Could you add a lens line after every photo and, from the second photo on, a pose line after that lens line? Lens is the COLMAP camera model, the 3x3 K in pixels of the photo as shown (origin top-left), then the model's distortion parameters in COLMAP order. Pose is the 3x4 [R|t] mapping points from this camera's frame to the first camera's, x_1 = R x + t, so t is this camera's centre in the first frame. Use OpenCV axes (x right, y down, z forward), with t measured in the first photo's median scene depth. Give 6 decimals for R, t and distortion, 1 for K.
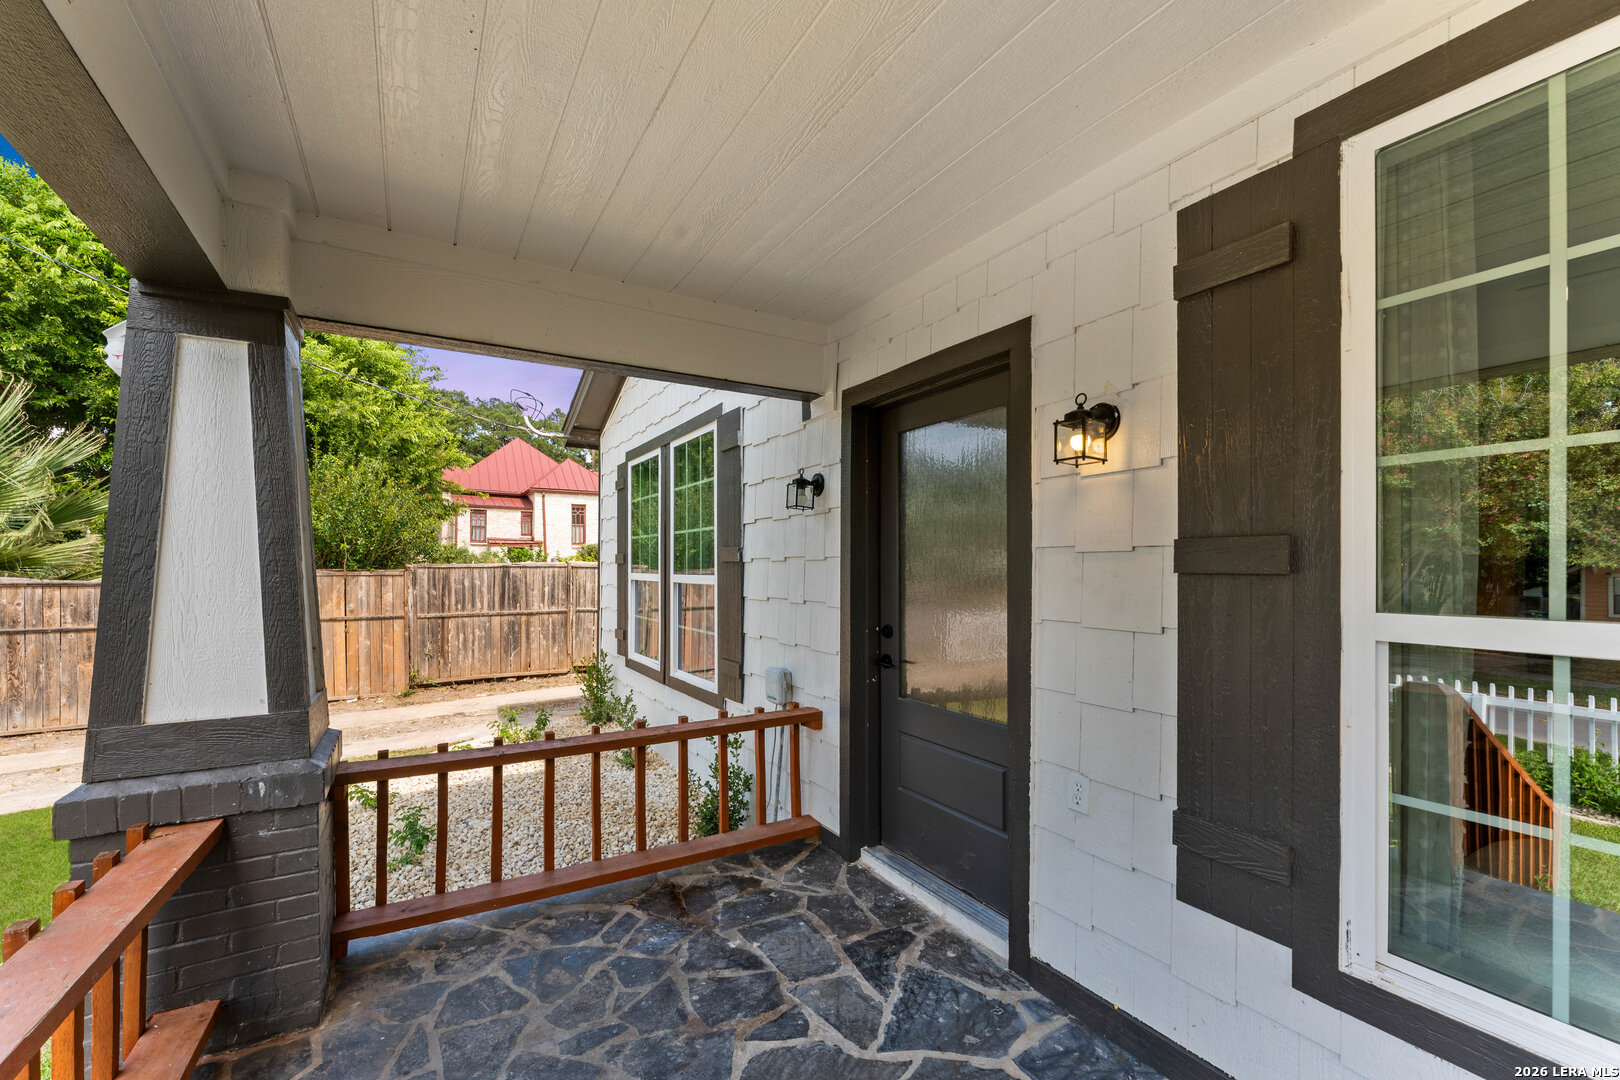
lens RADIAL K [[659.9, 0, 812.8], [0, 659.9, 571.1], [0, 0, 1]] dist [0.002535, -0.000395]
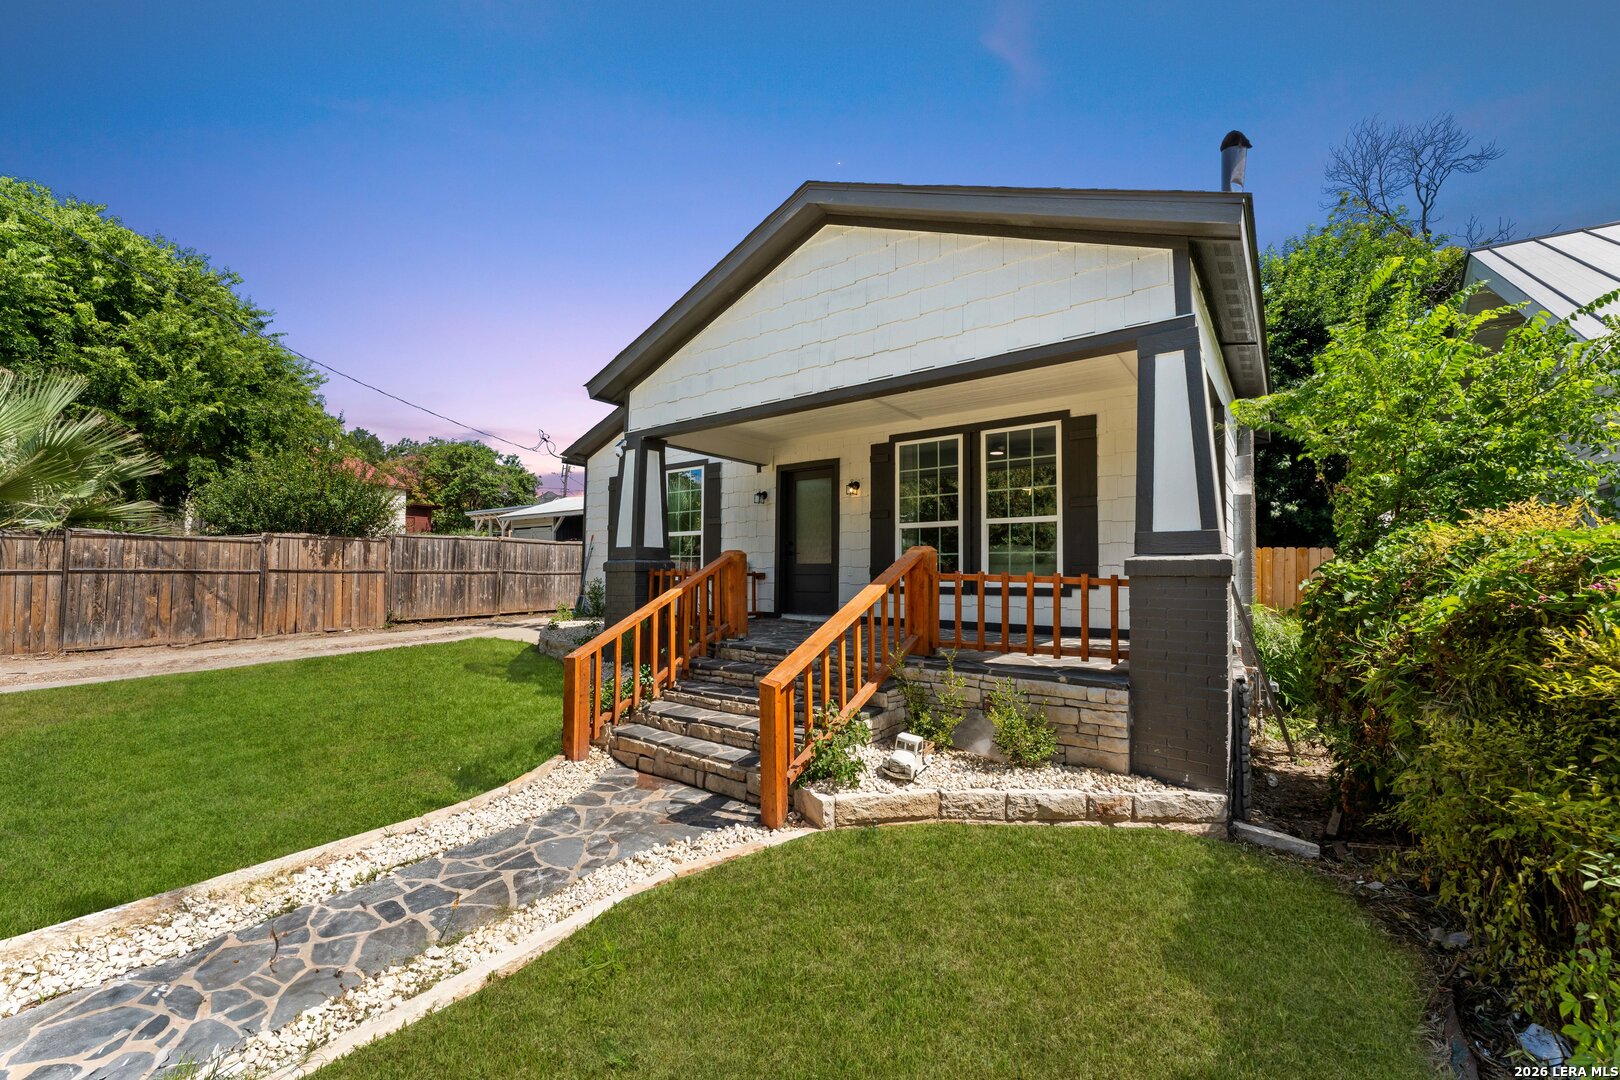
lens RADIAL K [[659.9, 0, 820.9], [0, 659.9, 551.5], [0, 0, 1]] dist [0.002535, -0.000395]
pose [[0.924057, 0.019491, 0.381758, -0.368178], [-0.002665, 0.999003, -0.044554, 0.104503], [-0.382246, 0.040153, 0.923188, -0.750628]]
